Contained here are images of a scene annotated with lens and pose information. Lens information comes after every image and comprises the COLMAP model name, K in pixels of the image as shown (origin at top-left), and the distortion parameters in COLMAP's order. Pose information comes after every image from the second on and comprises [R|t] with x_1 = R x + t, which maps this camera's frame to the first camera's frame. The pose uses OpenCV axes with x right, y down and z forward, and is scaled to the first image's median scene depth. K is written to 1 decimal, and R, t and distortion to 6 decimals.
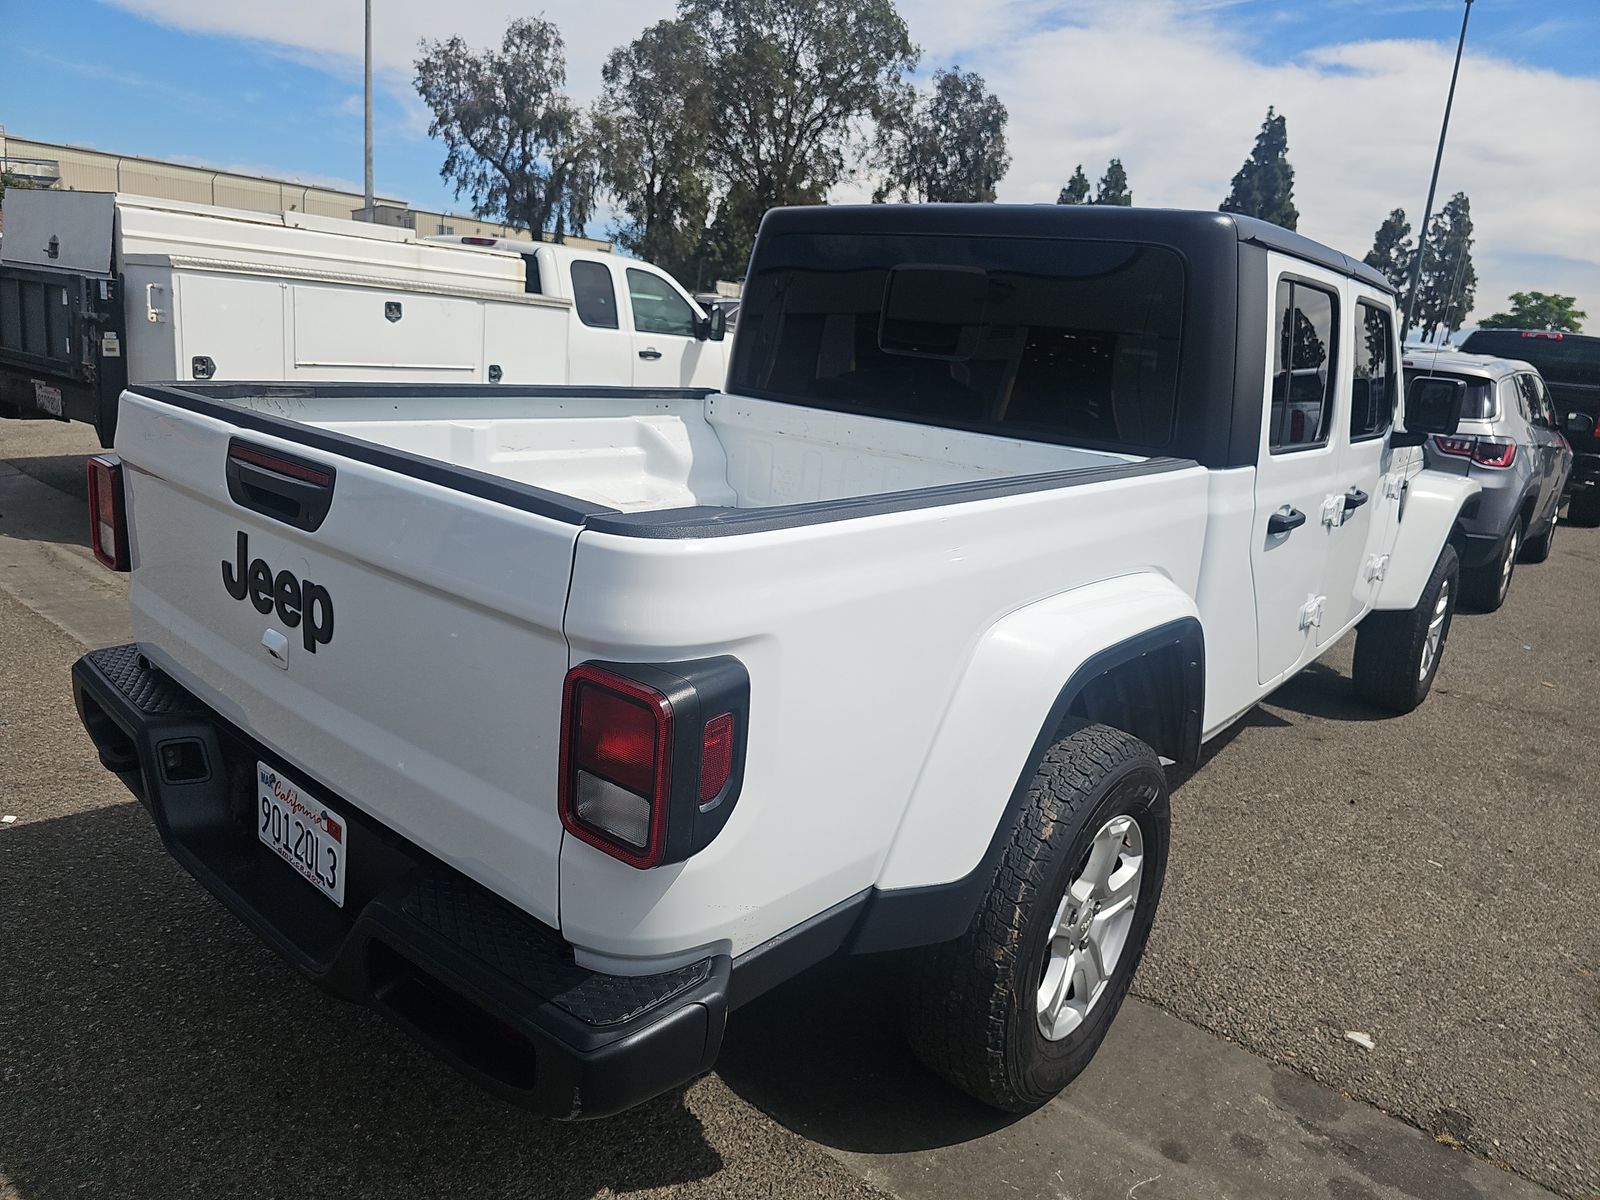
lens RADIAL K [[1066.1, 0, 802.3], [0, 1066.1, 596.8], [0, 0, 1]] dist [0.022178, -0.025408]
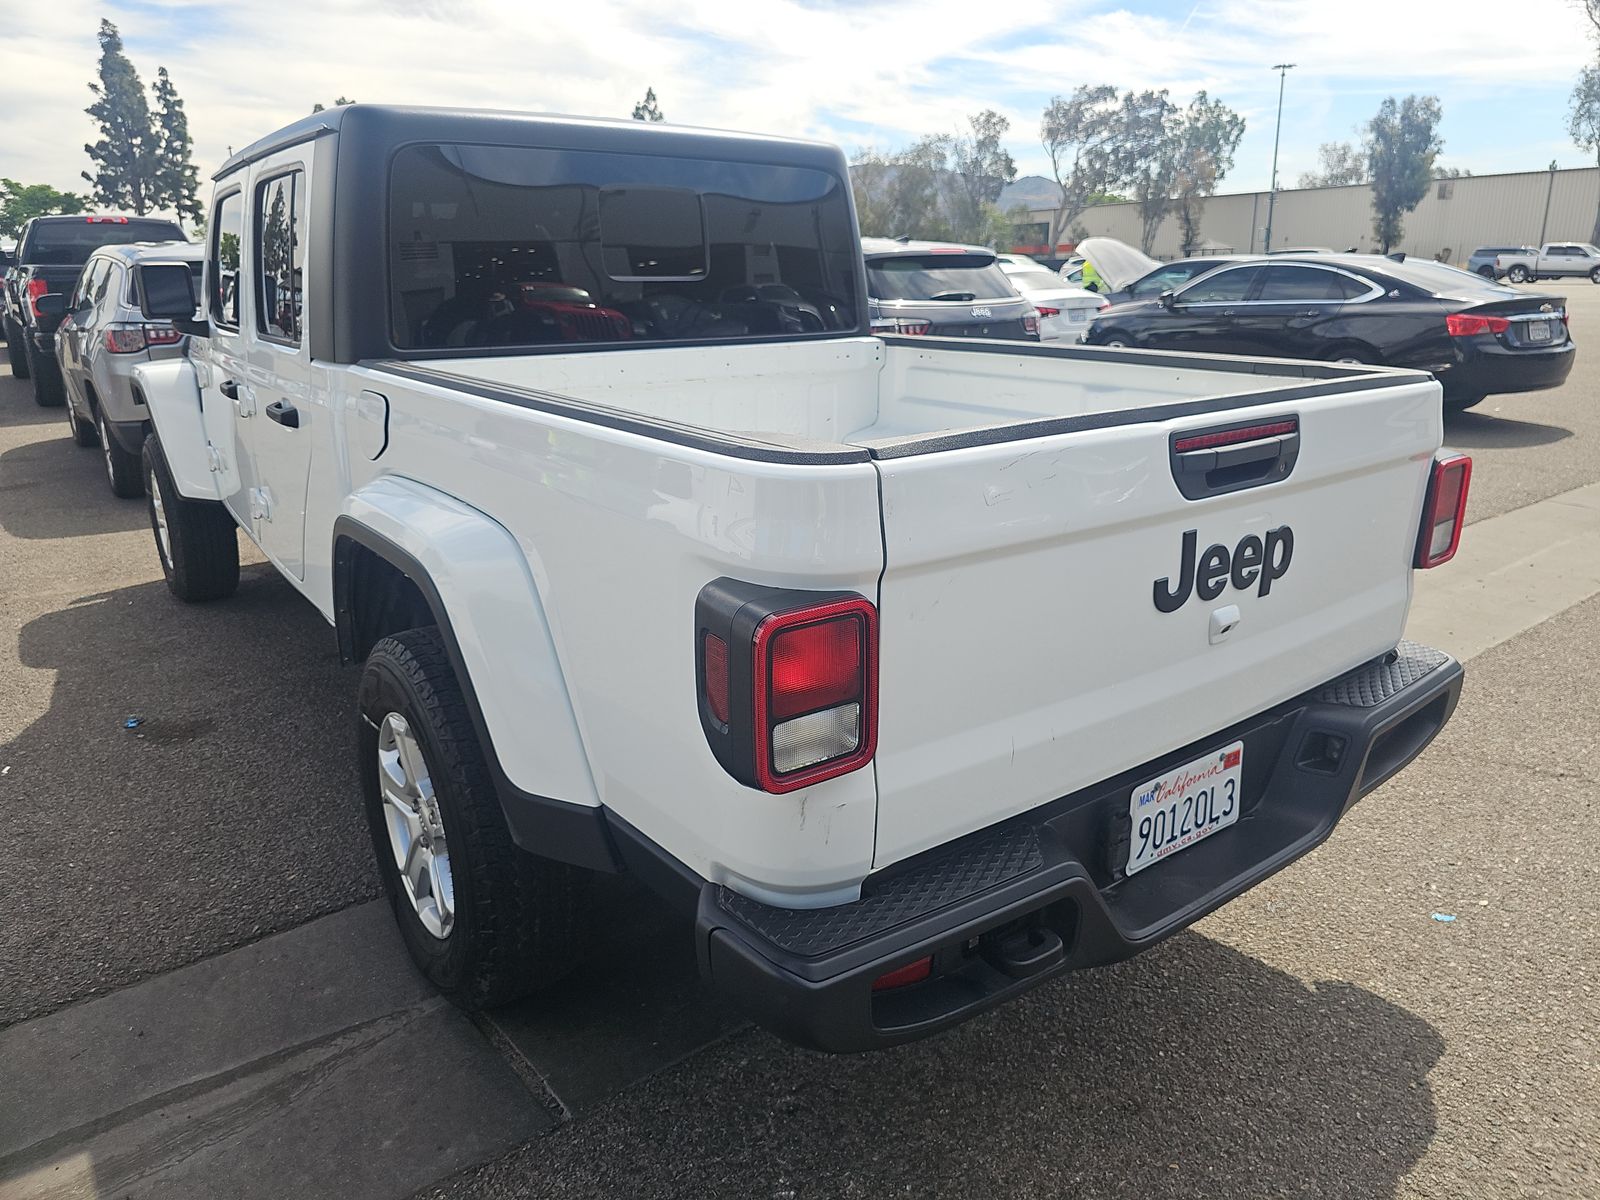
lens RADIAL K [[1066.1, 0, 801.1], [0, 1066.1, 604.5], [0, 0, 1]] dist [0.022178, -0.025408]
pose [[0.220769, -0.373068, 0.901155, -0.155550], [0.268748, 0.911453, 0.311493, -0.040475], [-0.937569, 0.173416, 0.301482, 0.113735]]
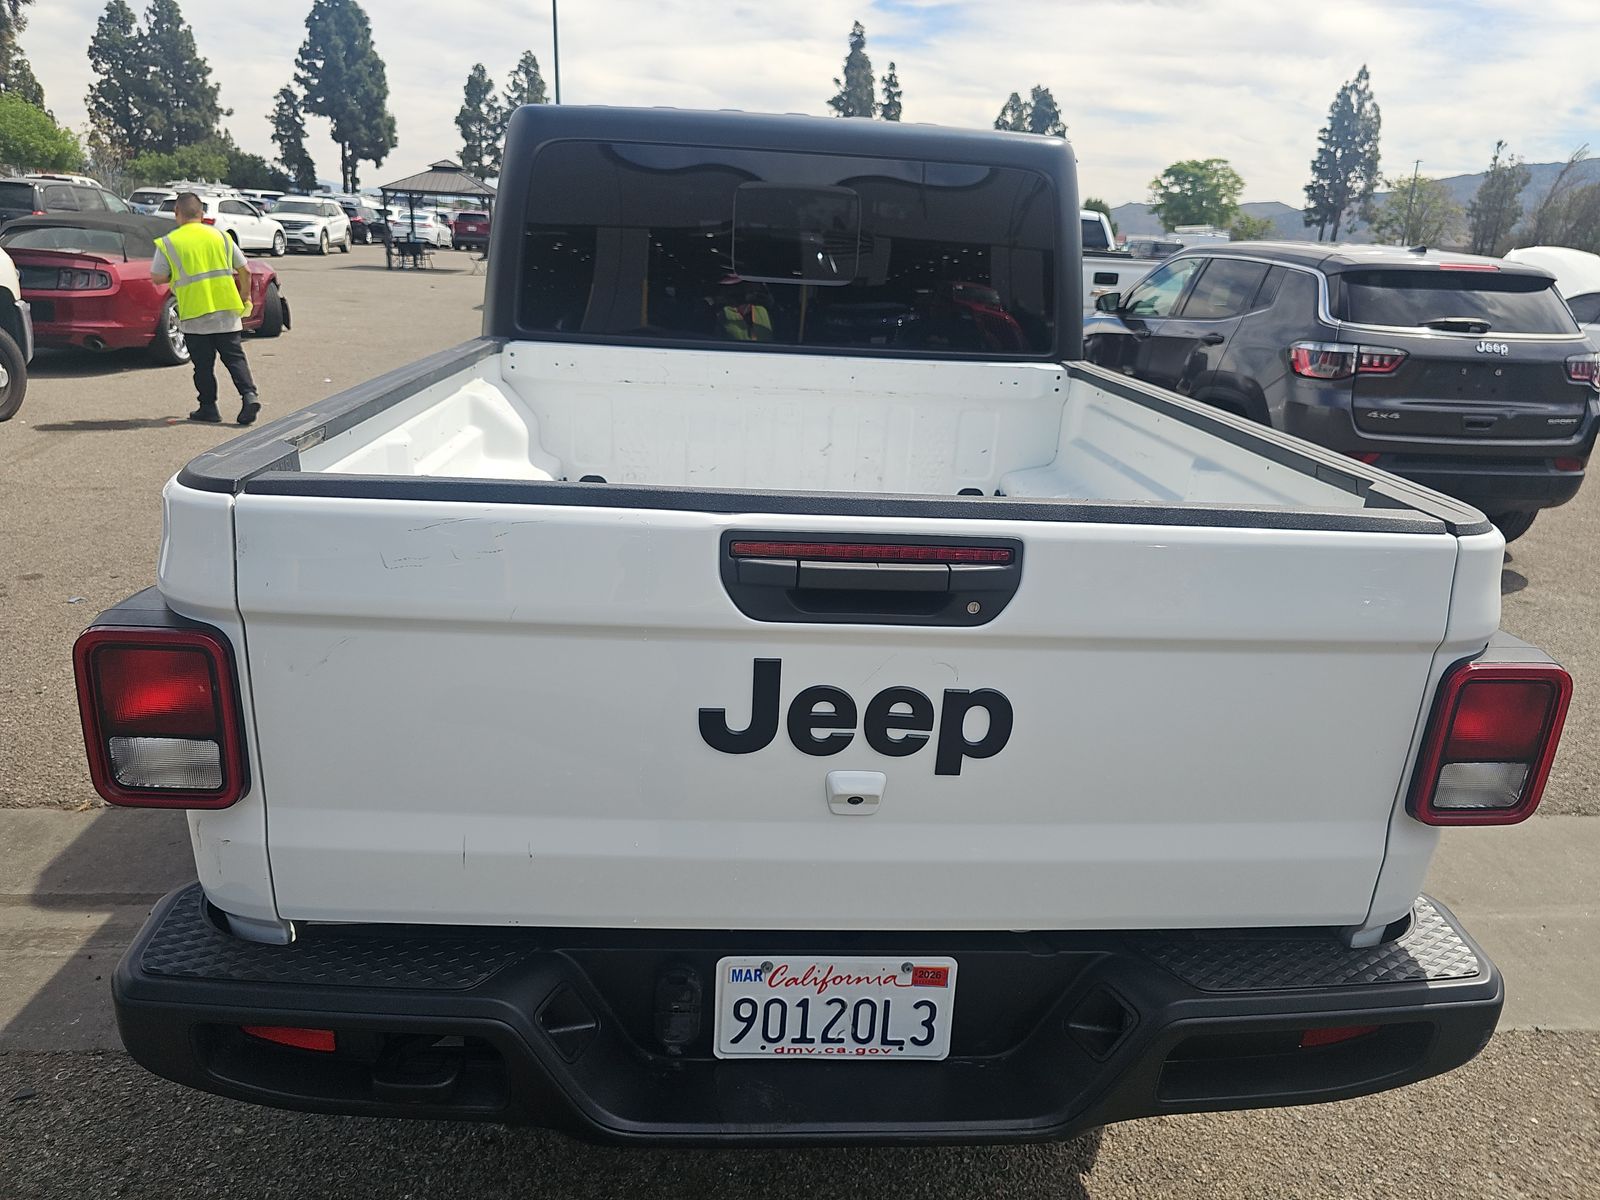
lens RADIAL K [[1066.1, 0, 797.0], [0, 1066.1, 596.3], [0, 0, 1]] dist [0.022178, -0.025408]
pose [[0.723849, -0.265834, 0.636691, -0.101782], [0.186636, 0.963834, 0.190239, -0.024604], [-0.664236, -0.018875, 0.747284, 0.051003]]
